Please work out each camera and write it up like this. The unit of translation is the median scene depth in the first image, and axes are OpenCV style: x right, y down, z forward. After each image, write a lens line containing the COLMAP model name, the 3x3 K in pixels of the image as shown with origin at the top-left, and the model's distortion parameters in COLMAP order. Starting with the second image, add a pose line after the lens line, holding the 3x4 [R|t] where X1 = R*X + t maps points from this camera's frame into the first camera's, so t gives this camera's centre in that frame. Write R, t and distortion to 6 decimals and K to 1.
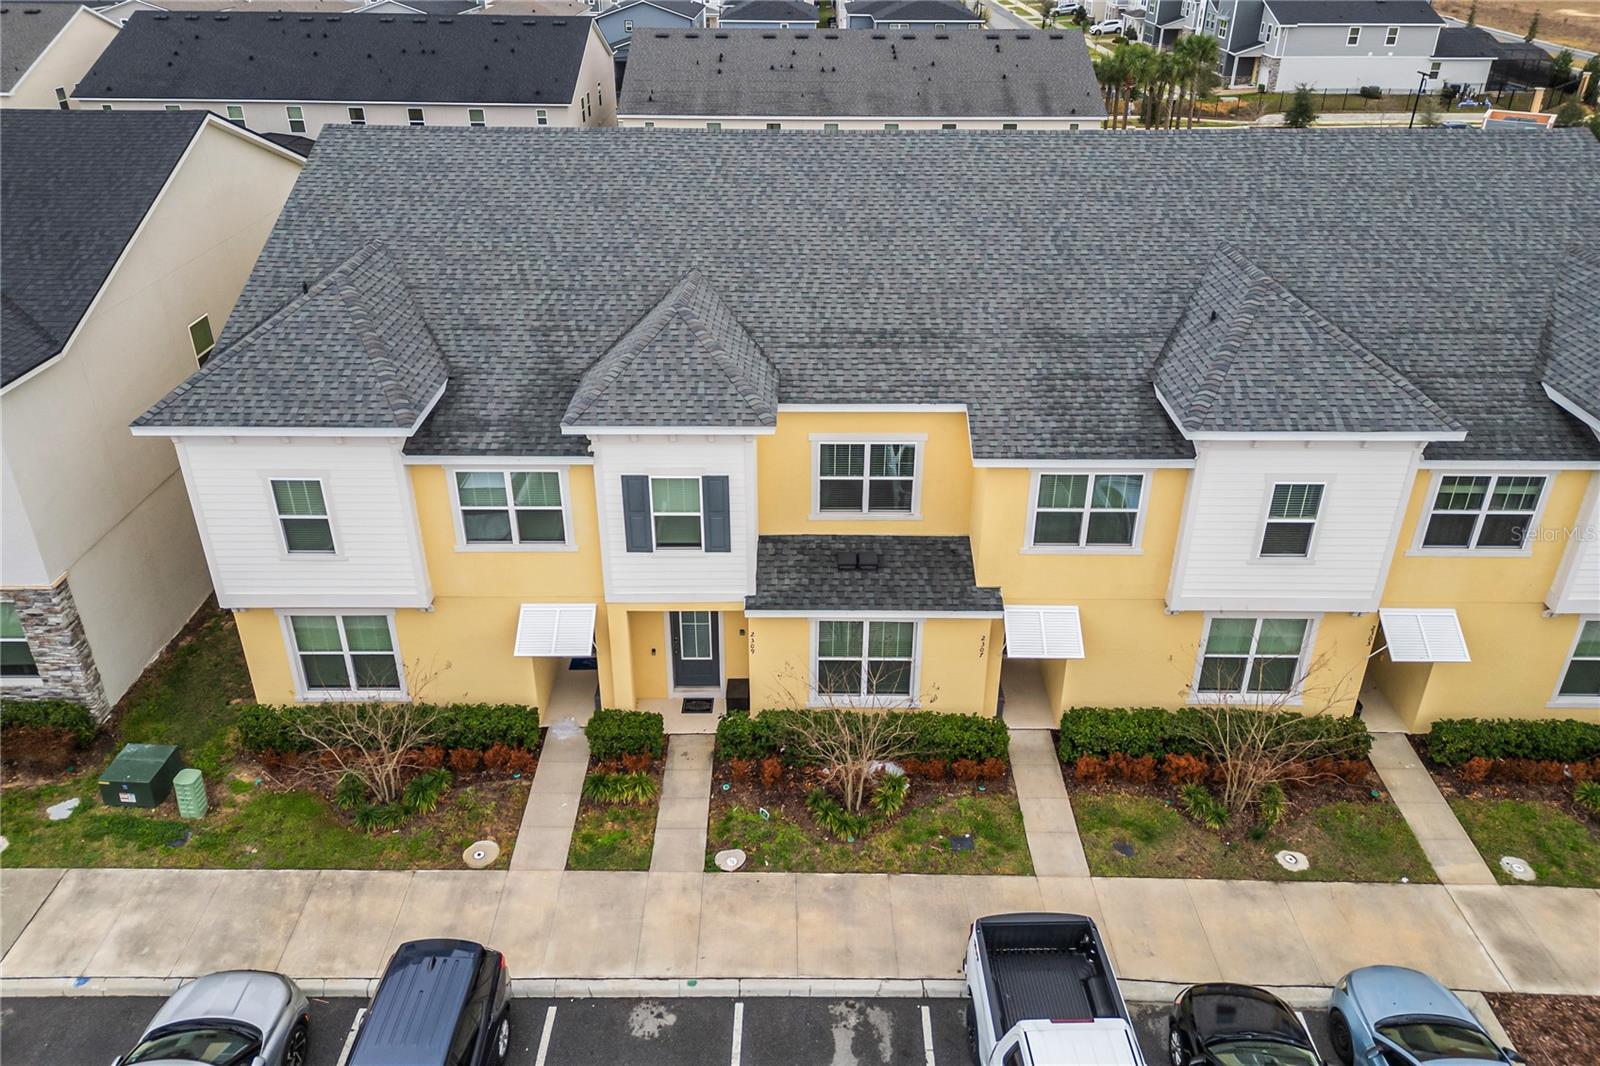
lens RADIAL K [[1110.1, 0, 797.2], [0, 1110.1, 464.3], [0, 0, 1]] dist [0.057500, -0.058574]
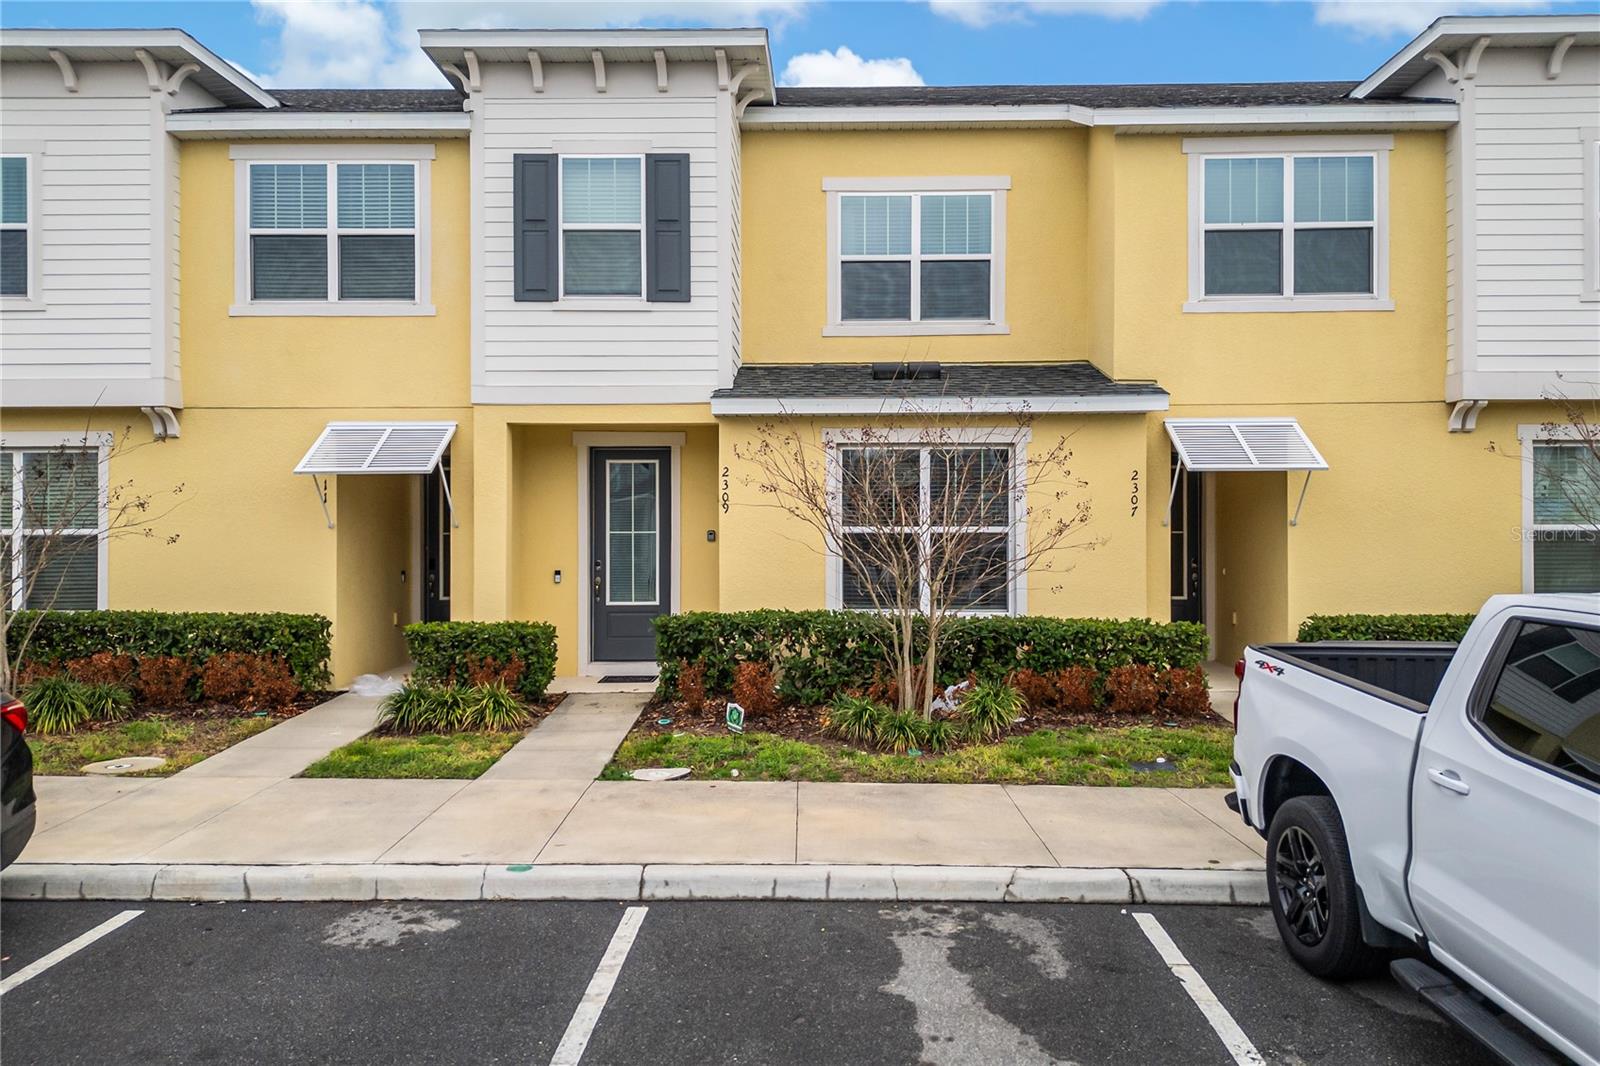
lens RADIAL K [[1127.6, 0, 800.0], [0, 1127.6, 533.0], [0, 0, 1]] dist [0.052296, -0.078090]
pose [[0.999862, -0.003922, -0.016137, 0.007266], [-0.003619, 0.896888, -0.442242, 0.453508], [0.016207, 0.442240, 0.896750, 0.516018]]
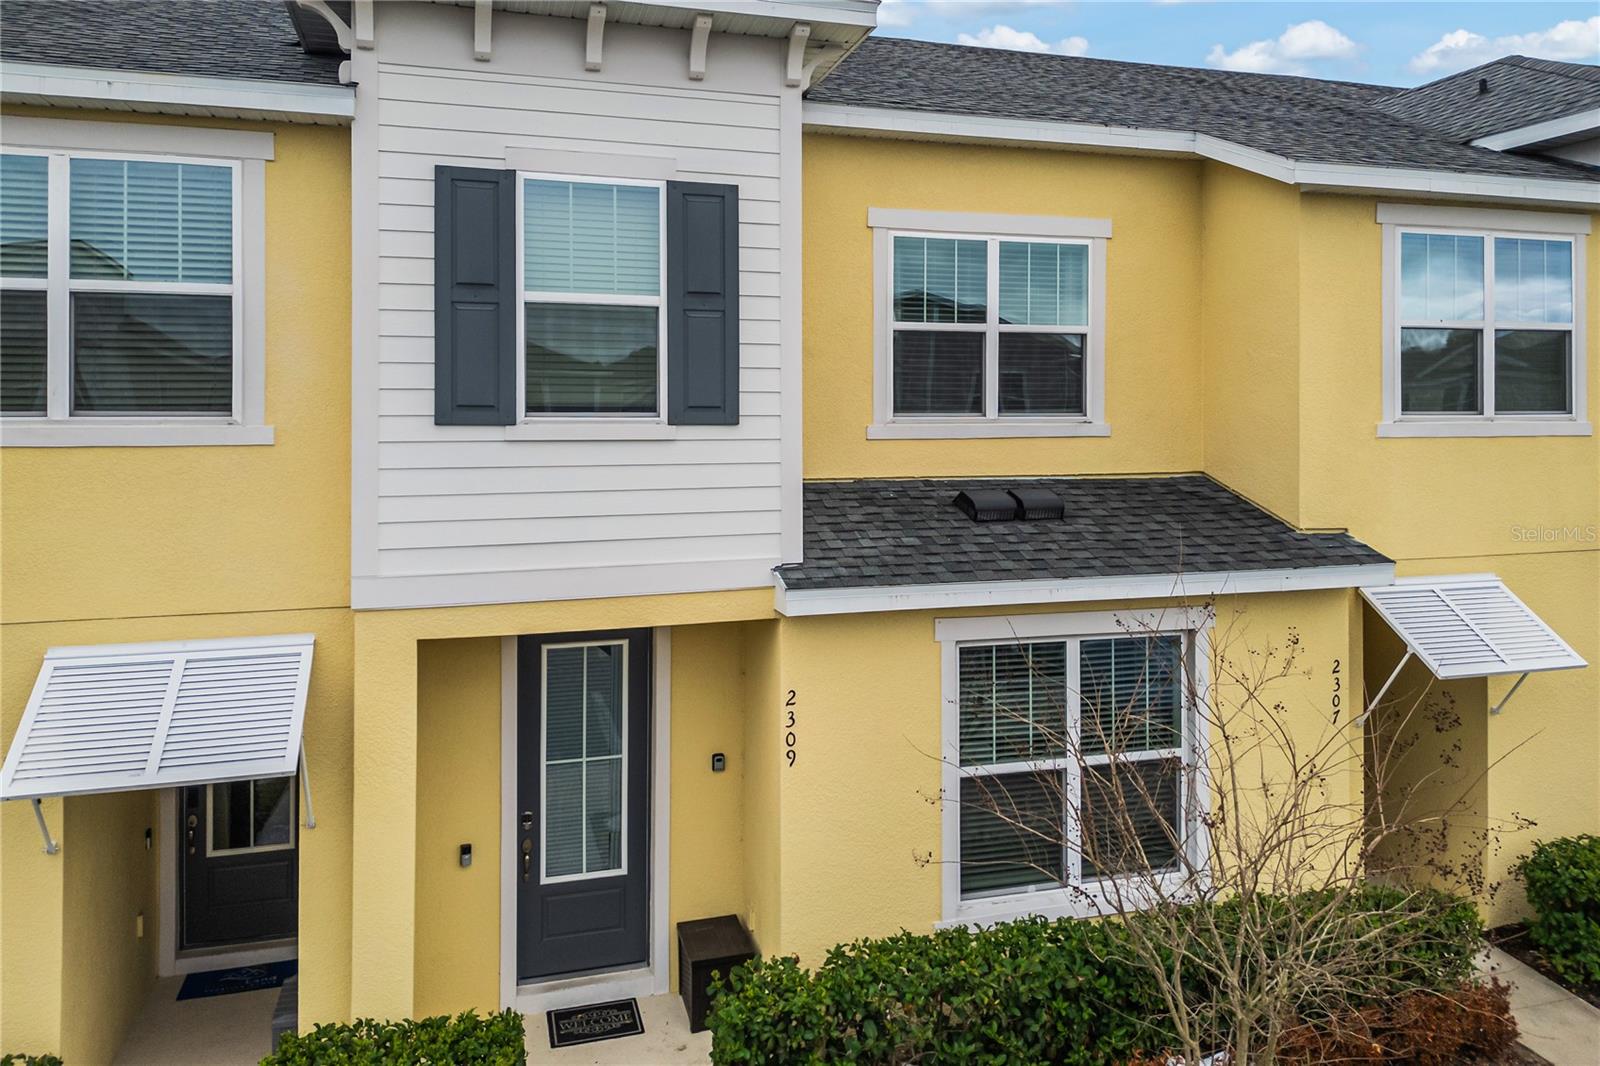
lens RADIAL K [[1154.0, 0, 802.7], [0, 1154.0, 412.3], [0, 0, 1]] dist [0.055329, -0.068803]
pose [[0.957087, -0.002054, 0.289793, -0.148308], [0.132427, 0.892565, -0.431035, 0.239479], [-0.257774, 0.450914, 0.854534, 0.670779]]
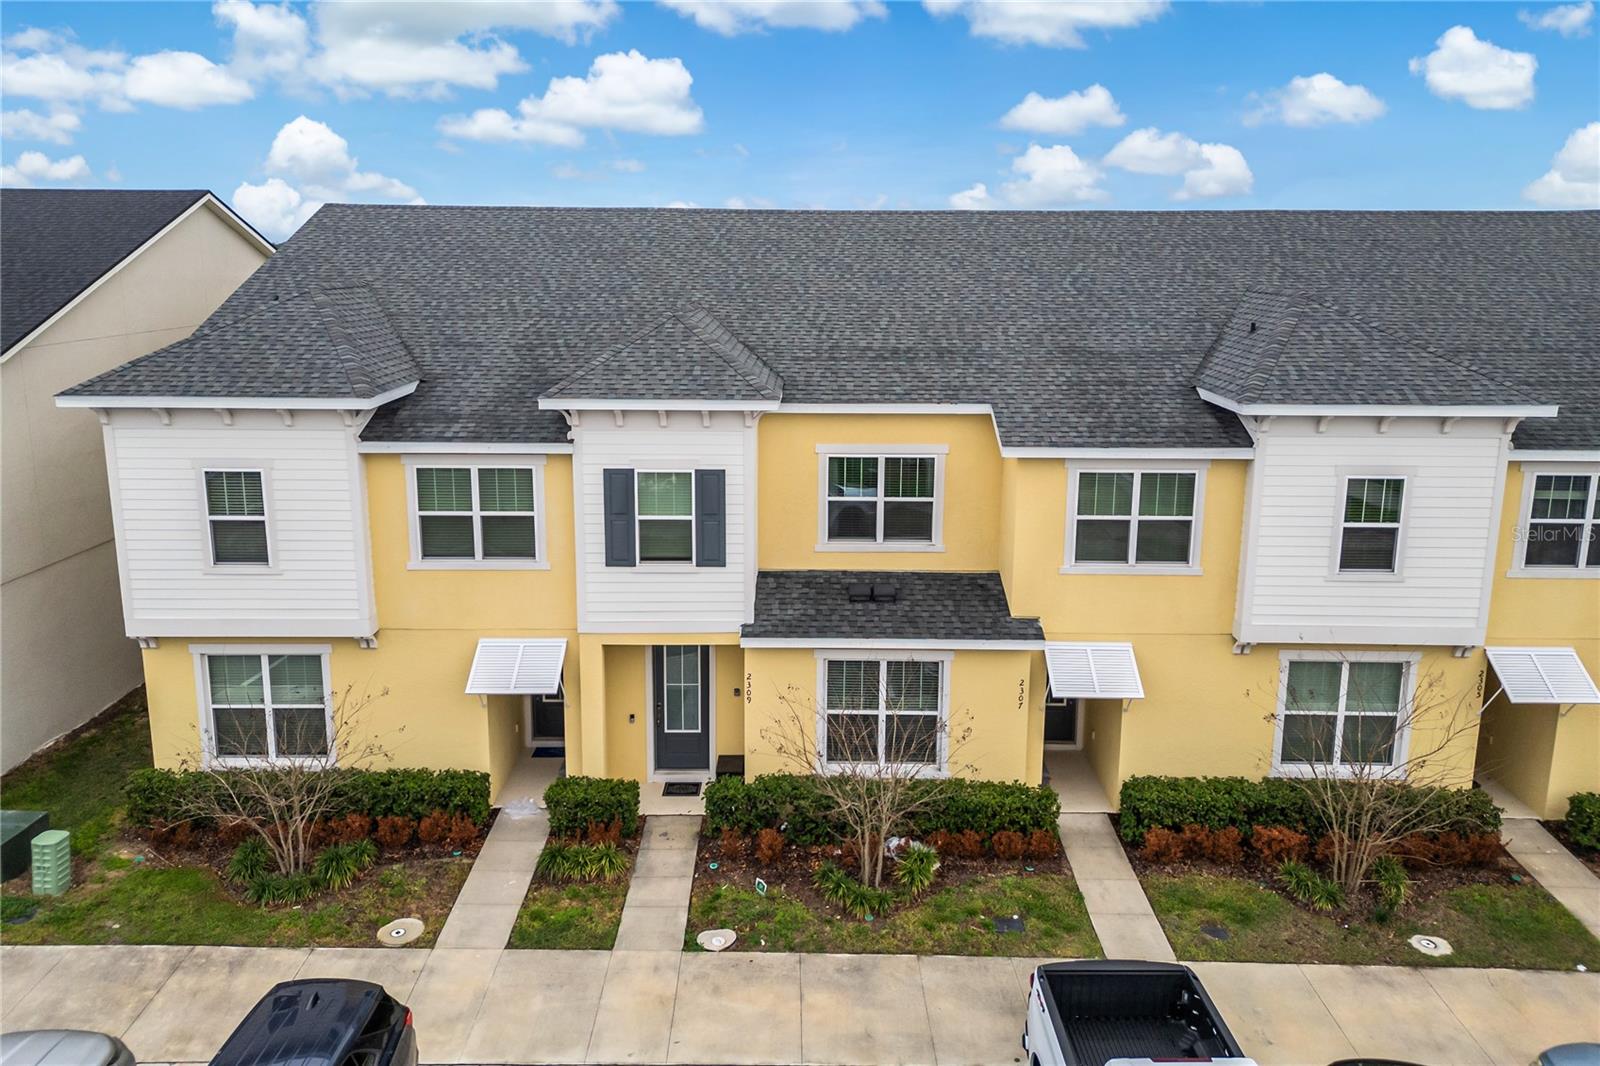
lens RADIAL K [[1110.1, 0, 797.2], [0, 1110.1, 464.3], [0, 0, 1]] dist [0.057500, -0.058574]
pose [[0.999989, 0.003985, -0.002444, -0.002270], [-0.004501, 0.961882, -0.273428, 0.238037], [0.001261, 0.273436, 0.961889, 0.144440]]
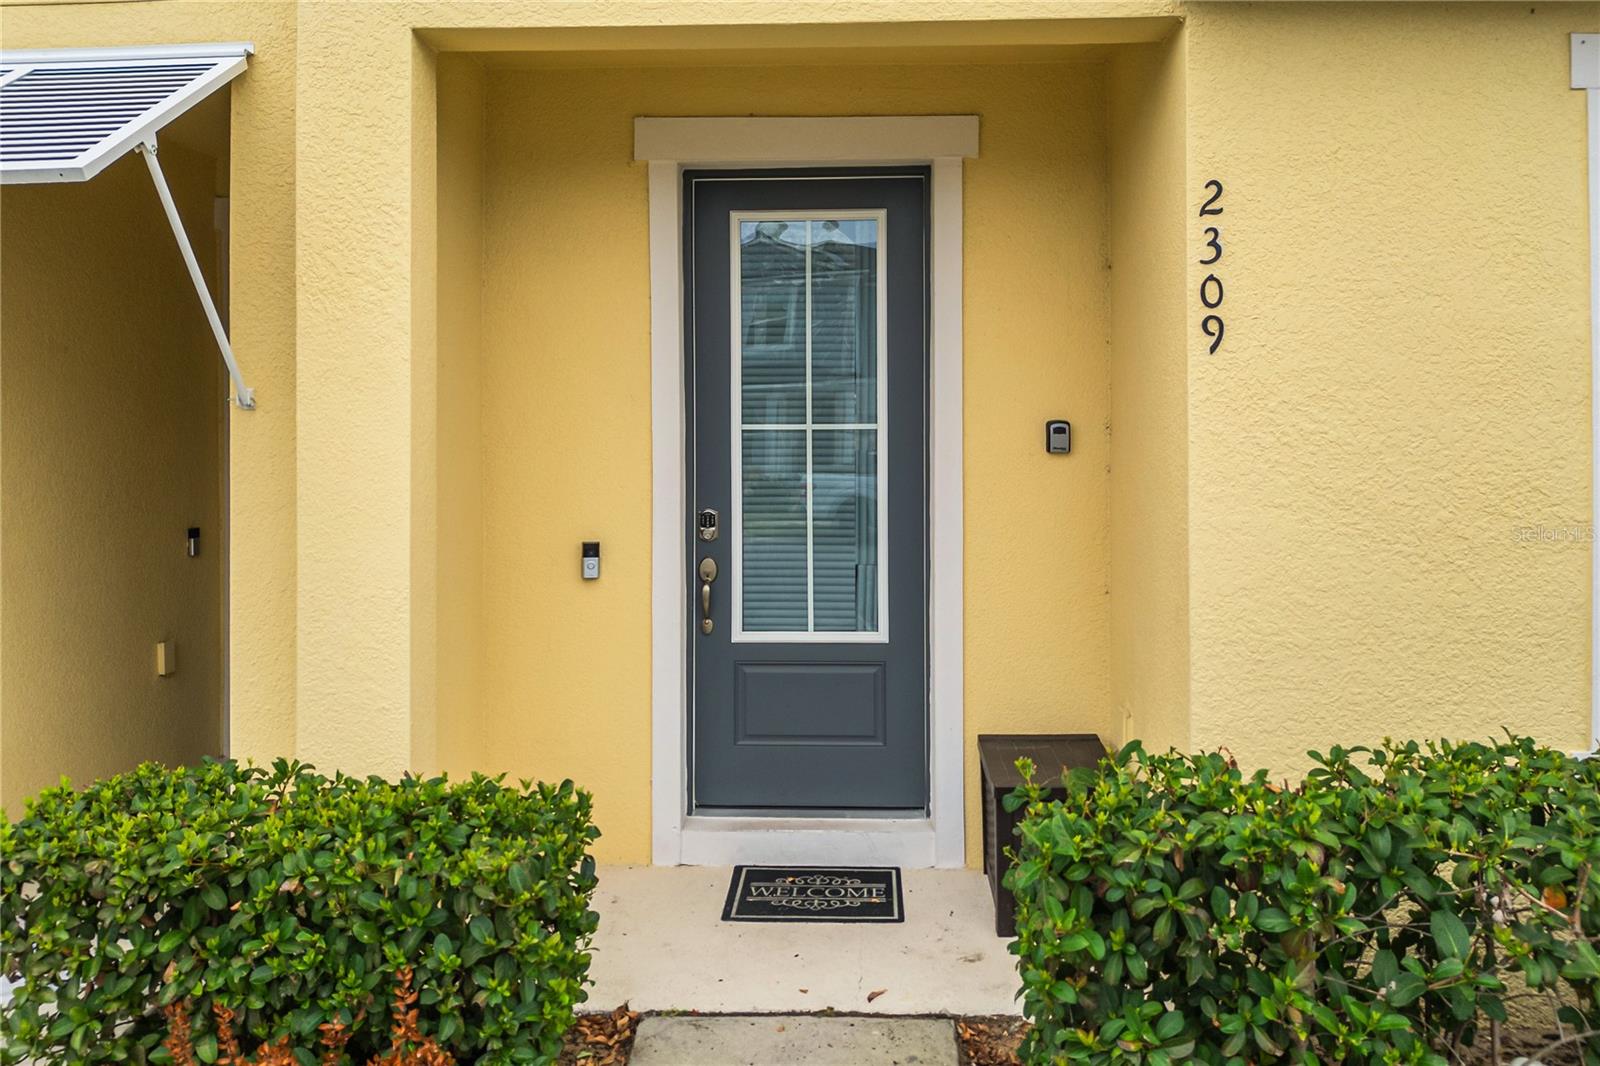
lens RADIAL K [[1190.4, 0, 793.1], [0, 1190.4, 409.9], [0, 0, 1]] dist [-0.006948, -0.000725]
pose [[0.999001, -0.005114, -0.044400, -0.094670], [-0.015692, 0.890059, -0.455575, 0.264625], [0.041849, 0.455816, 0.889089, 0.898393]]
